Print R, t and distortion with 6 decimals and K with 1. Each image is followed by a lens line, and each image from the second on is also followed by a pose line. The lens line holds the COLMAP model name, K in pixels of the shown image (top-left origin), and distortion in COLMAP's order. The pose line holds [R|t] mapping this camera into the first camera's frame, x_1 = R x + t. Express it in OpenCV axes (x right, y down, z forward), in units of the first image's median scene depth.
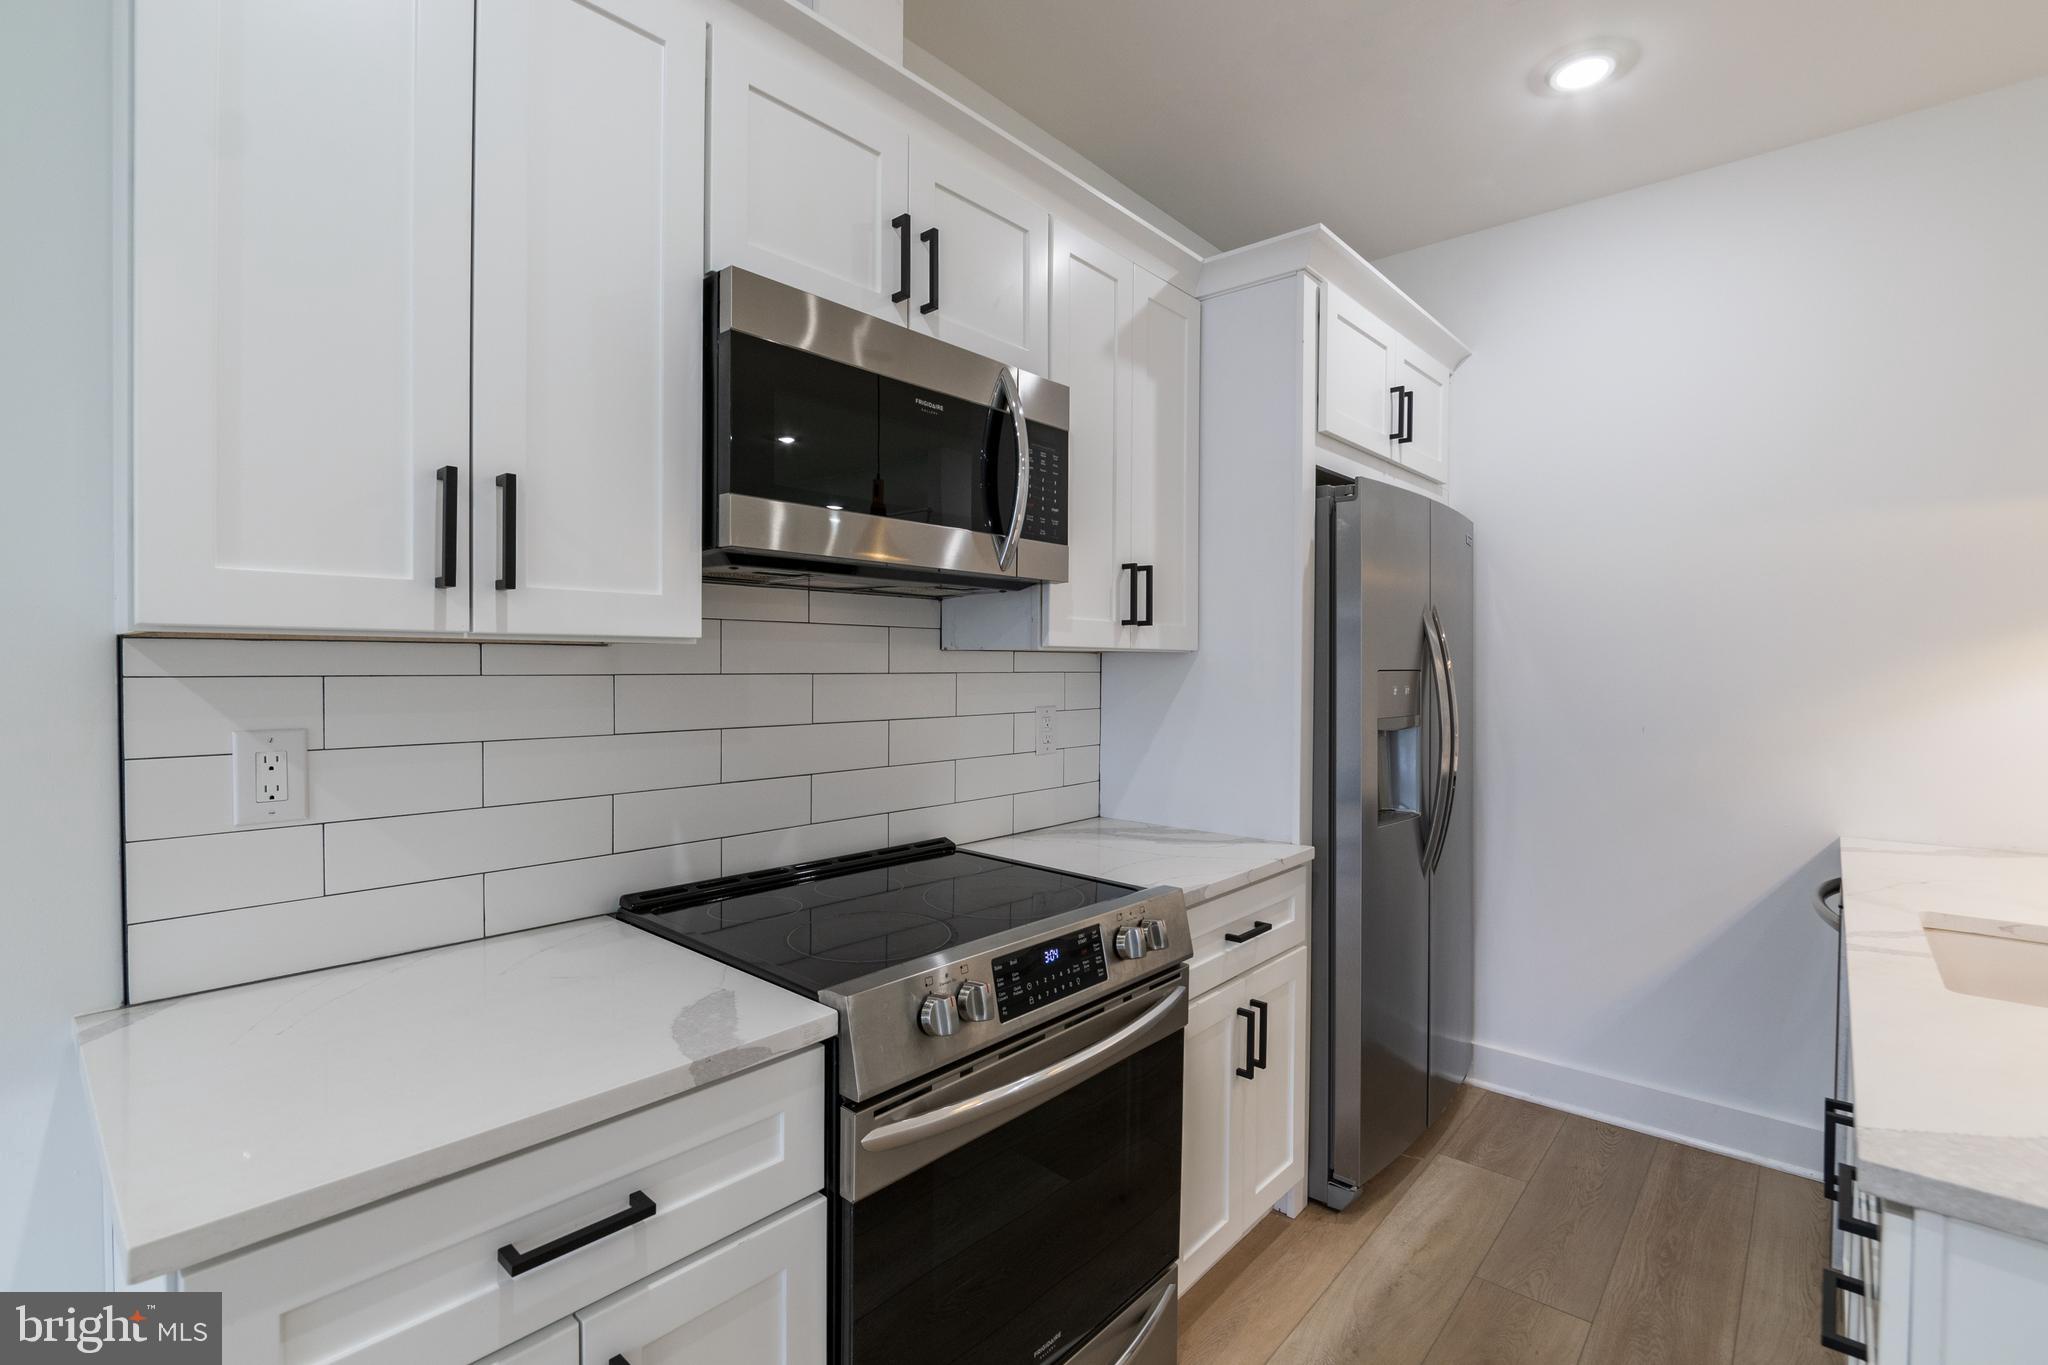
lens RADIAL K [[923.8, 0, 1041.9], [0, 923.8, 677.6], [0, 0, 1]] dist [-0.016856, 0.000077]
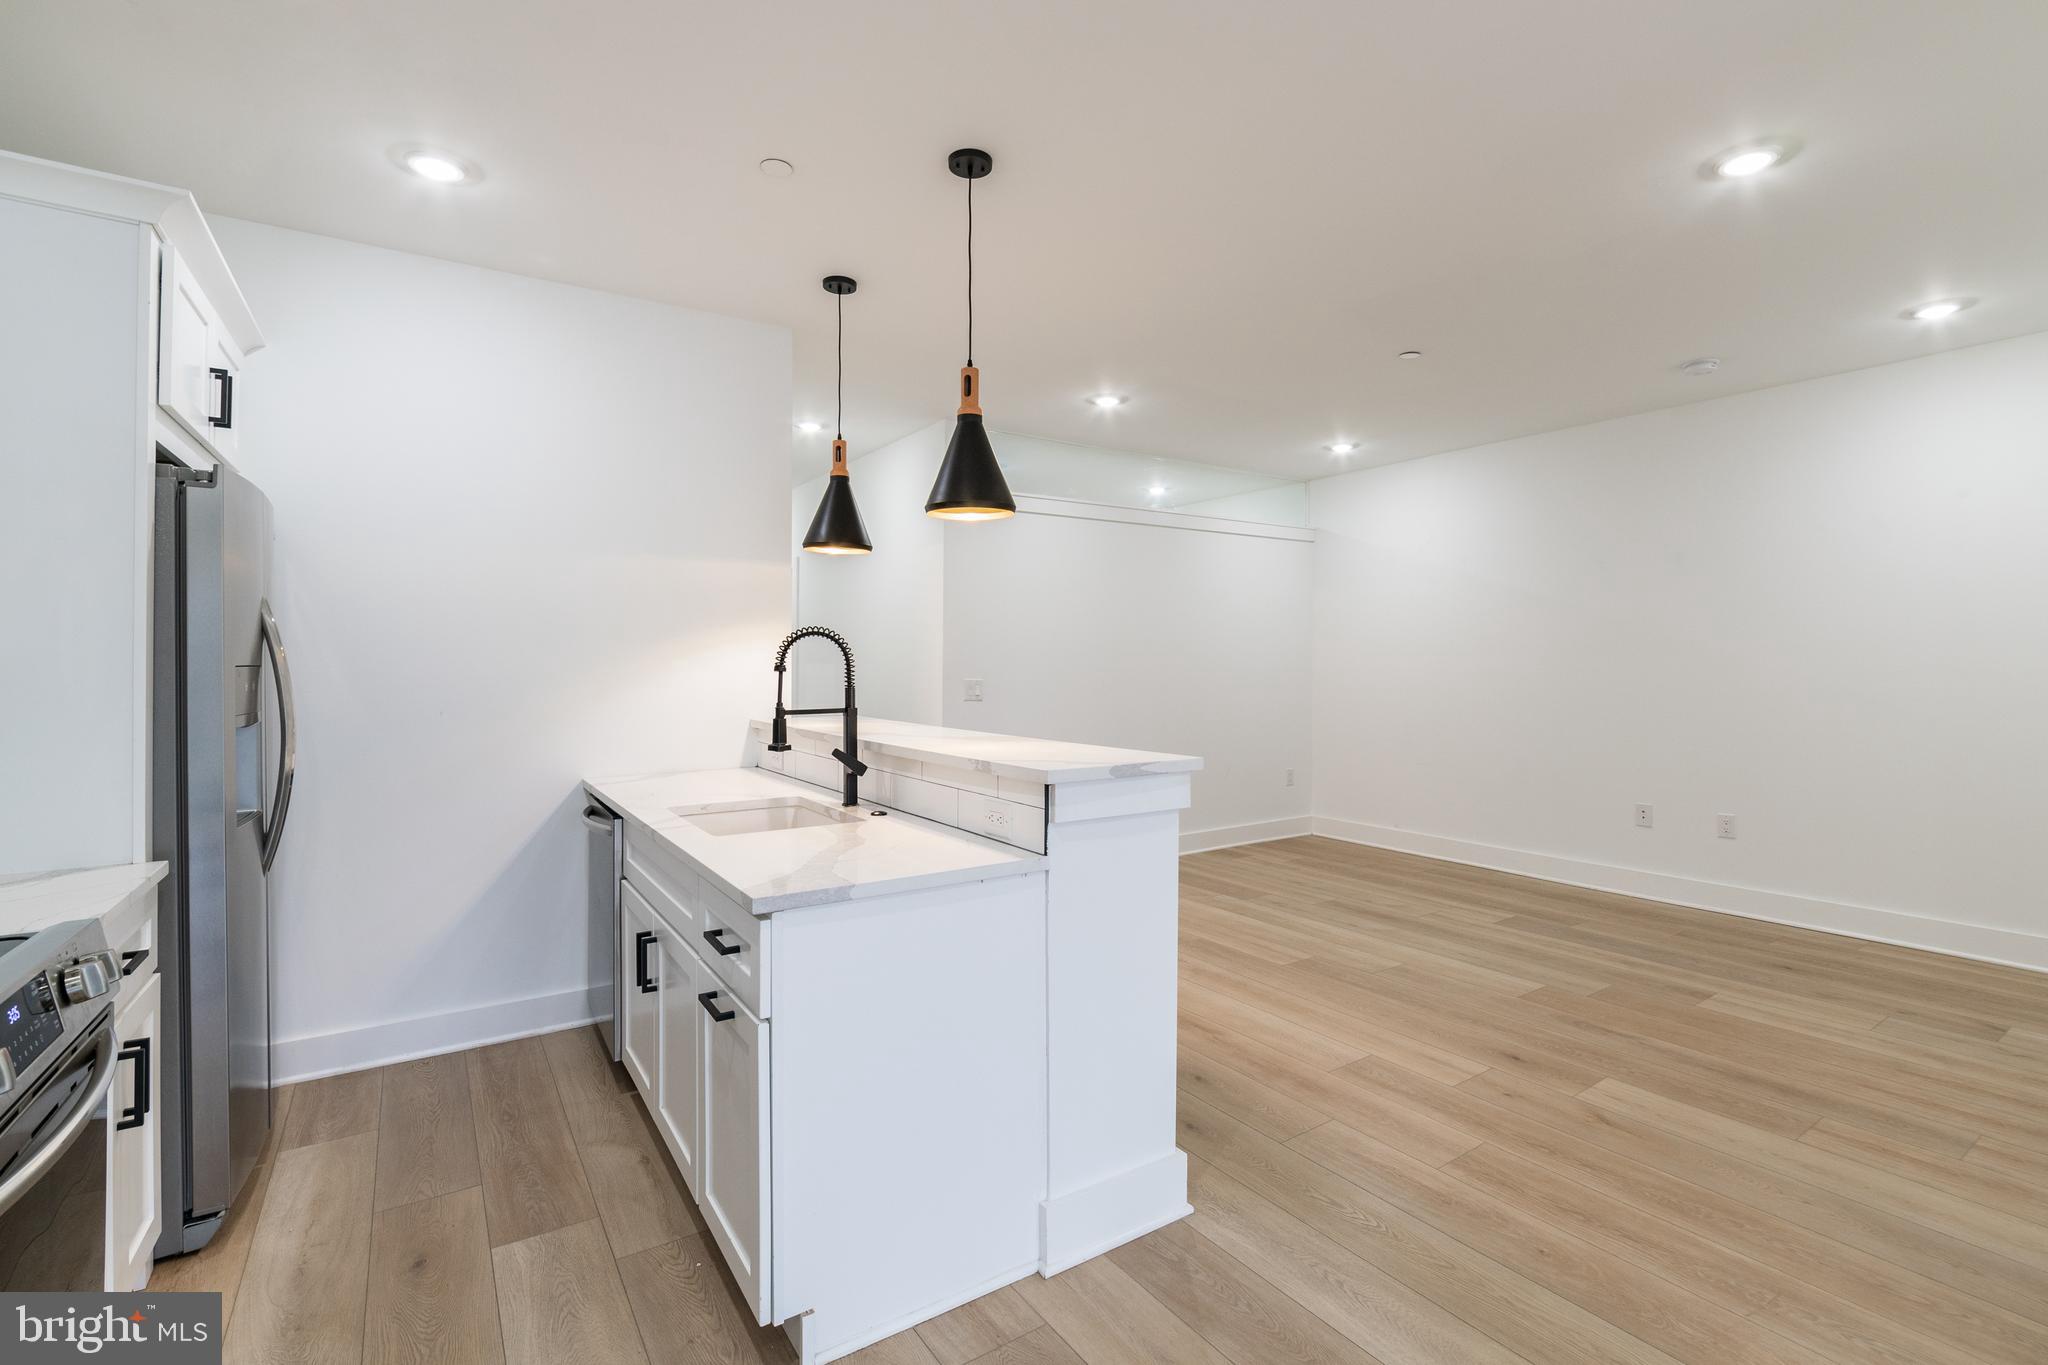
lens RADIAL K [[911.9, 0, 1040.7], [0, 911.9, 653.1], [0, 0, 1]] dist [-0.016643, 0.000845]
pose [[0.256981, 0.001754, 0.966415, -0.390670], [0.015965, 0.999854, -0.006060, -0.002557], [-0.966285, 0.016986, 0.256916, -0.073563]]
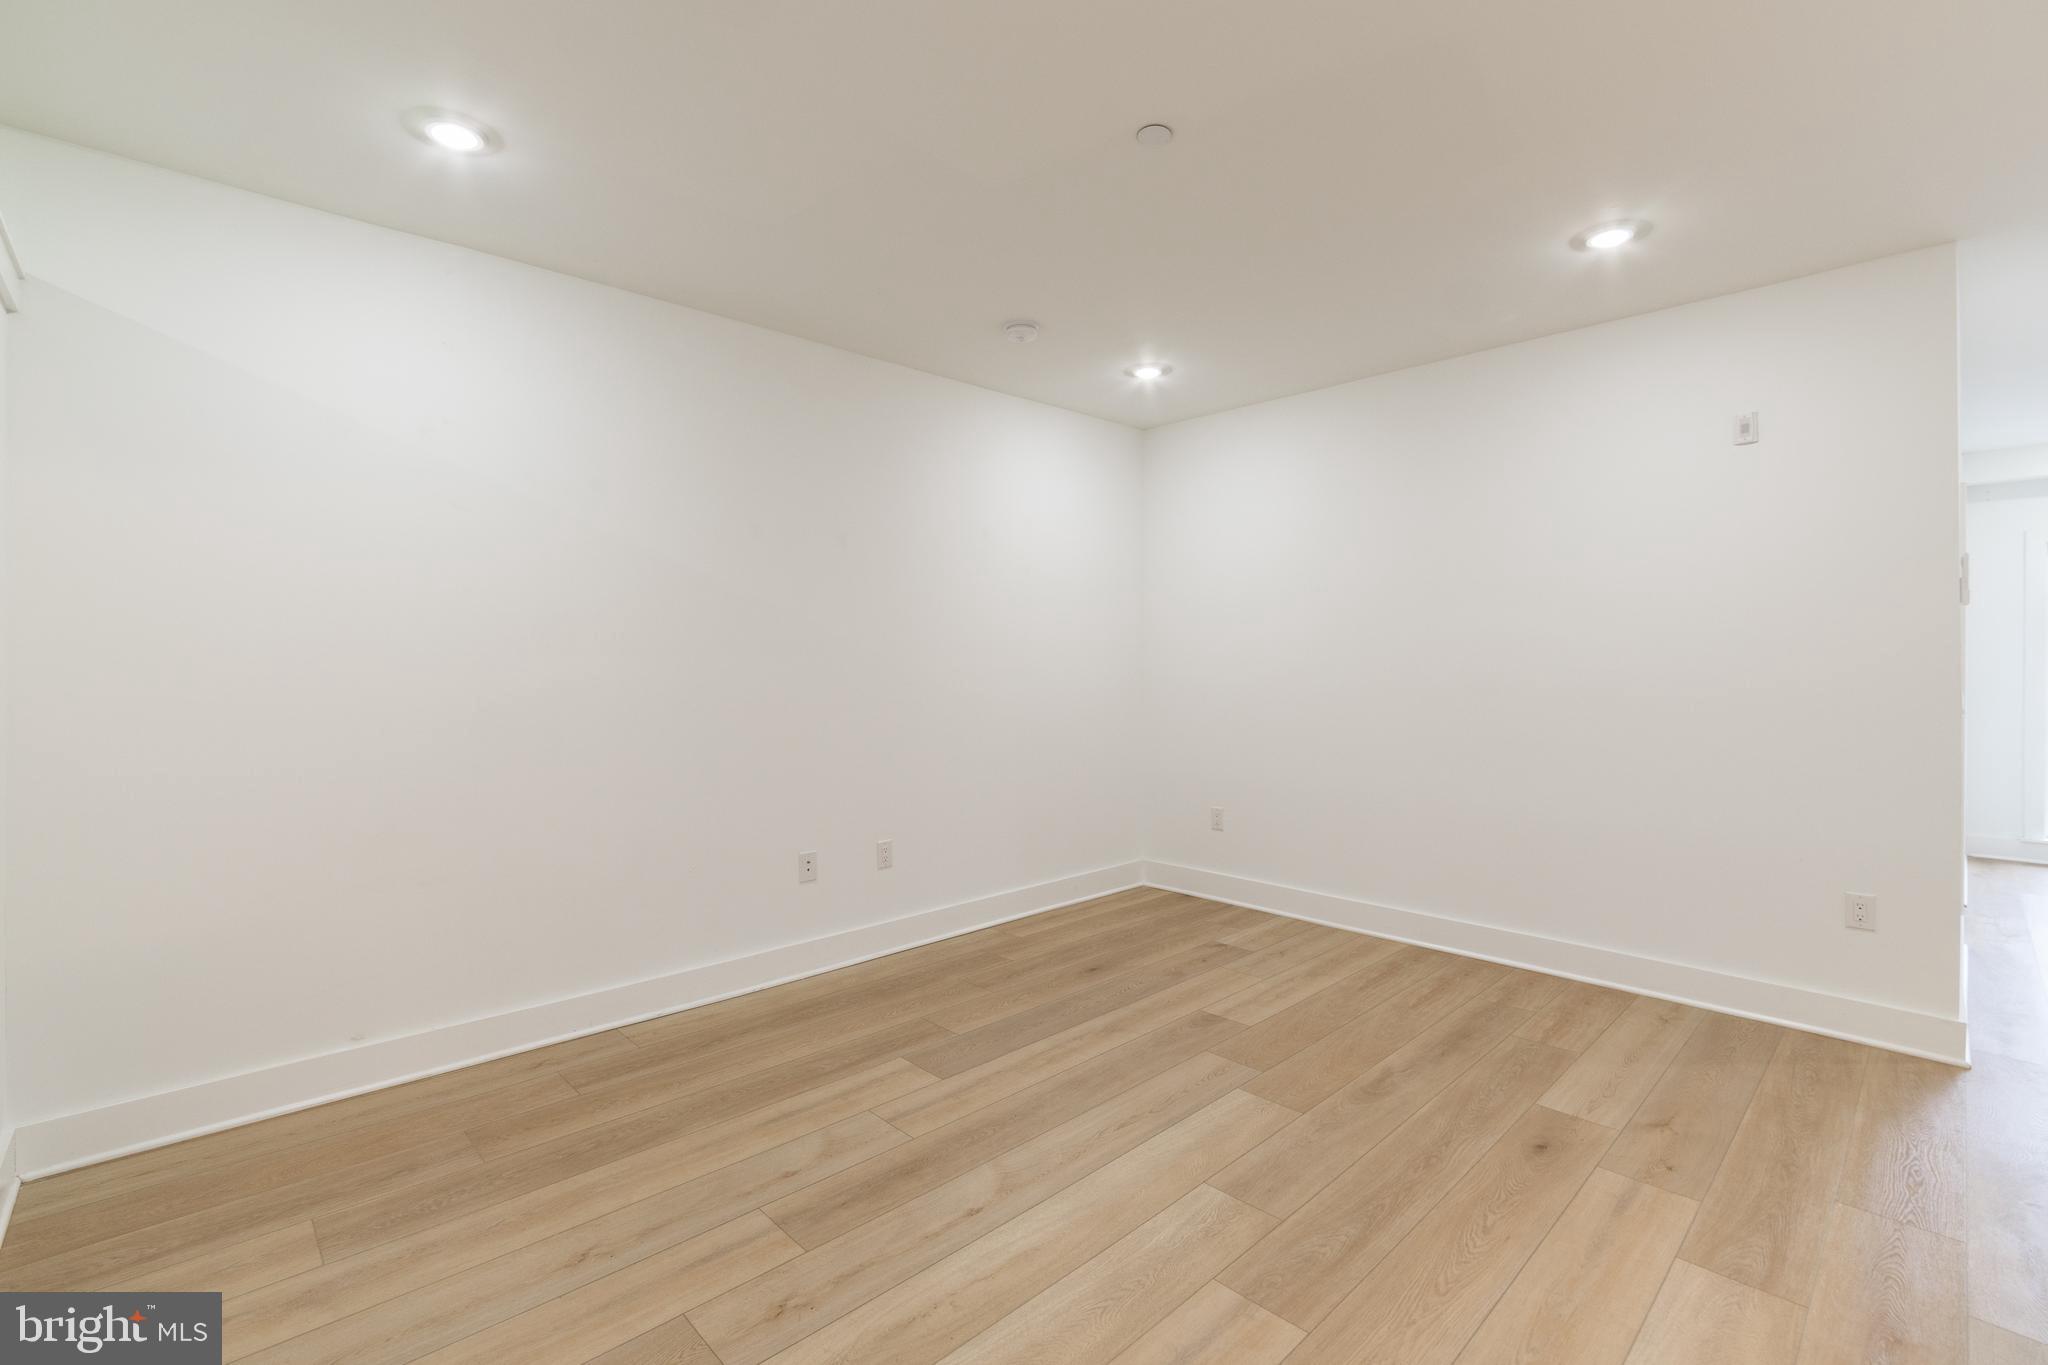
lens RADIAL K [[915.3, 0, 1015.8], [0, 915.3, 665.5], [0, 0, 1]] dist [-0.018723, 0.000938]
pose [[-0.994979, -0.002357, 0.100060, 1.999962], [-0.000391, 0.999807, 0.019663, -0.009000], [-0.100086, 0.019525, -0.994787, 0.909626]]
